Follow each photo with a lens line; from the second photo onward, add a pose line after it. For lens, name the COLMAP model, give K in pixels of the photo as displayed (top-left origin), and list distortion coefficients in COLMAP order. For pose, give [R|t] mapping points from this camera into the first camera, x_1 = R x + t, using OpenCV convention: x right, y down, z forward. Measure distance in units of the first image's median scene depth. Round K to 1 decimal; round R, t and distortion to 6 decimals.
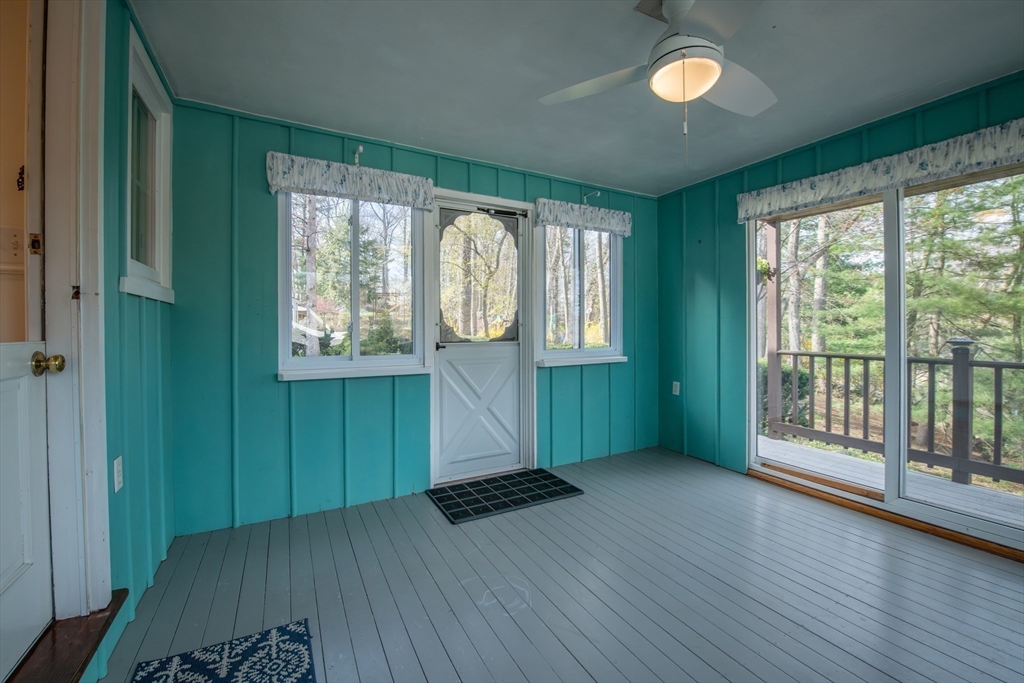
lens RADIAL K [[420.8, 0, 526.2], [0, 420.8, 326.8], [0, 0, 1]] dist [0.009478, -0.001377]
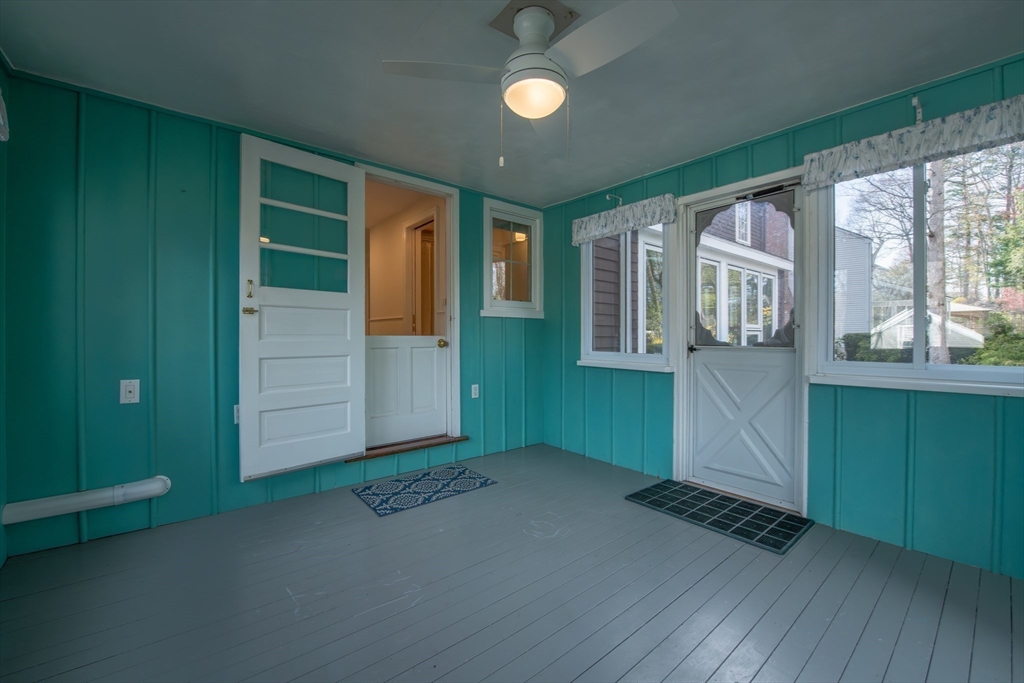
lens RADIAL K [[420.8, 0, 516.3], [0, 420.8, 338.6], [0, 0, 1]] dist [0.009478, -0.001377]
pose [[0.194670, 0.013532, -0.980775, 0.712485], [0.001718, 0.999899, 0.014137, 0.005667], [0.980867, -0.004437, 0.194627, 0.374897]]
